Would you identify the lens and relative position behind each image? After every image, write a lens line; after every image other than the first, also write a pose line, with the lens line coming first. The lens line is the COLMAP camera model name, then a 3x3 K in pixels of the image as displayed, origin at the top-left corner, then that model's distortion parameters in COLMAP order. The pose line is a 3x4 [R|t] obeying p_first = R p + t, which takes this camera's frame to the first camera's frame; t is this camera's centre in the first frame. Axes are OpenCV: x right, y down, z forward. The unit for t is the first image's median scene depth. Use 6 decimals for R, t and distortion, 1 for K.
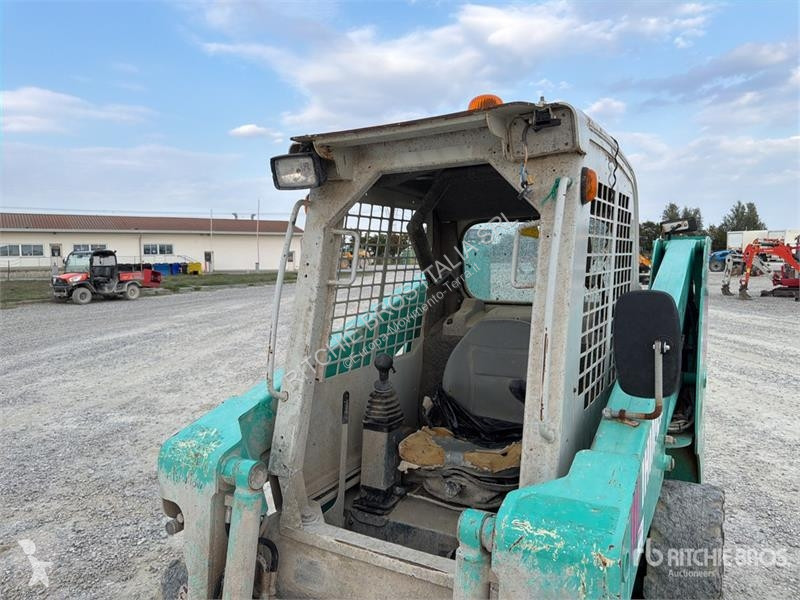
lens RADIAL K [[557.0, 0, 395.8], [0, 557.0, 296.1], [0, 0, 1]] dist [0.135192, -0.174609]
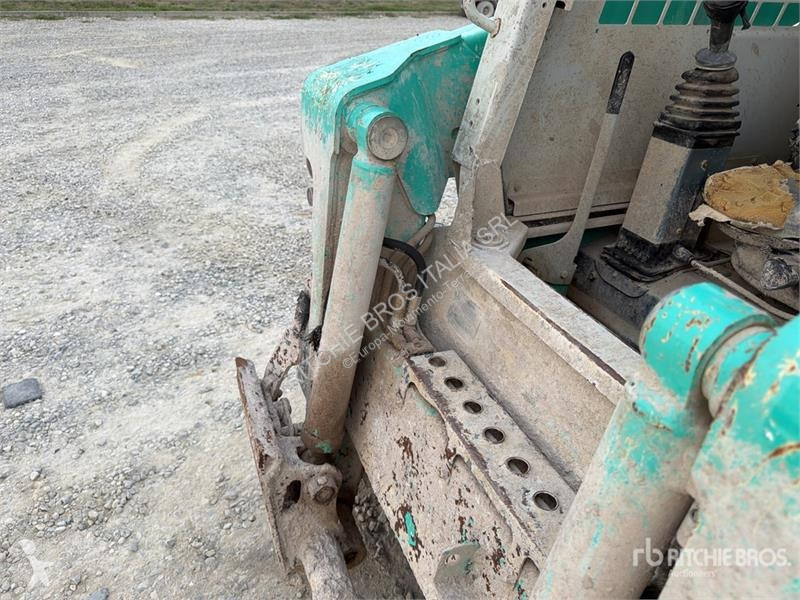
lens RADIAL K [[583.3, 0, 414.2], [0, 583.3, 301.5], [0, 0, 1]] dist [0.038974, -0.055359]
pose [[0.807750, 0.324845, -0.491950, 0.110803], [-0.086877, 0.890967, 0.445679, 0.173697], [0.583088, -0.317258, 0.747901, 0.452289]]
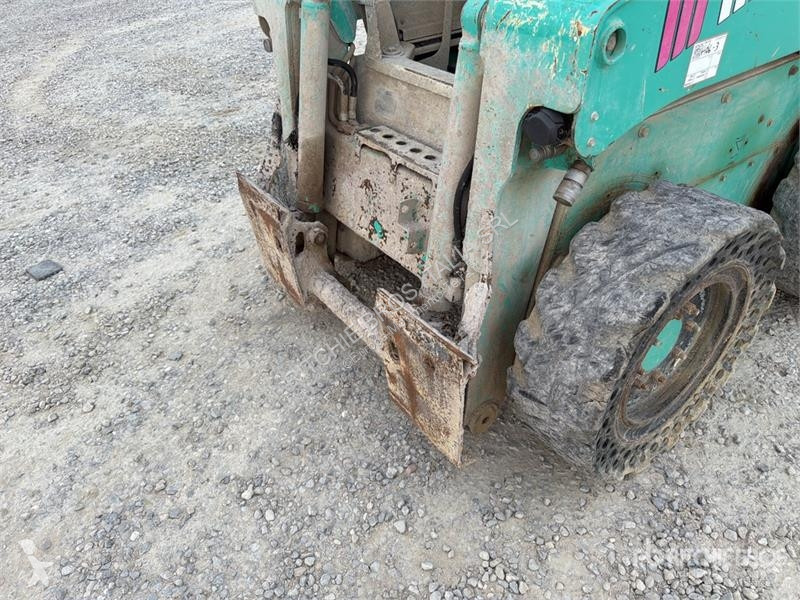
lens RADIAL K [[583.3, 0, 414.2], [0, 583.3, 301.5], [0, 0, 1]] dist [0.038974, -0.055359]
pose [[0.919019, 0.216063, -0.329727, 0.296149], [0.004429, 0.830709, 0.556690, 0.185089], [0.394187, -0.513069, 0.762480, 0.036337]]
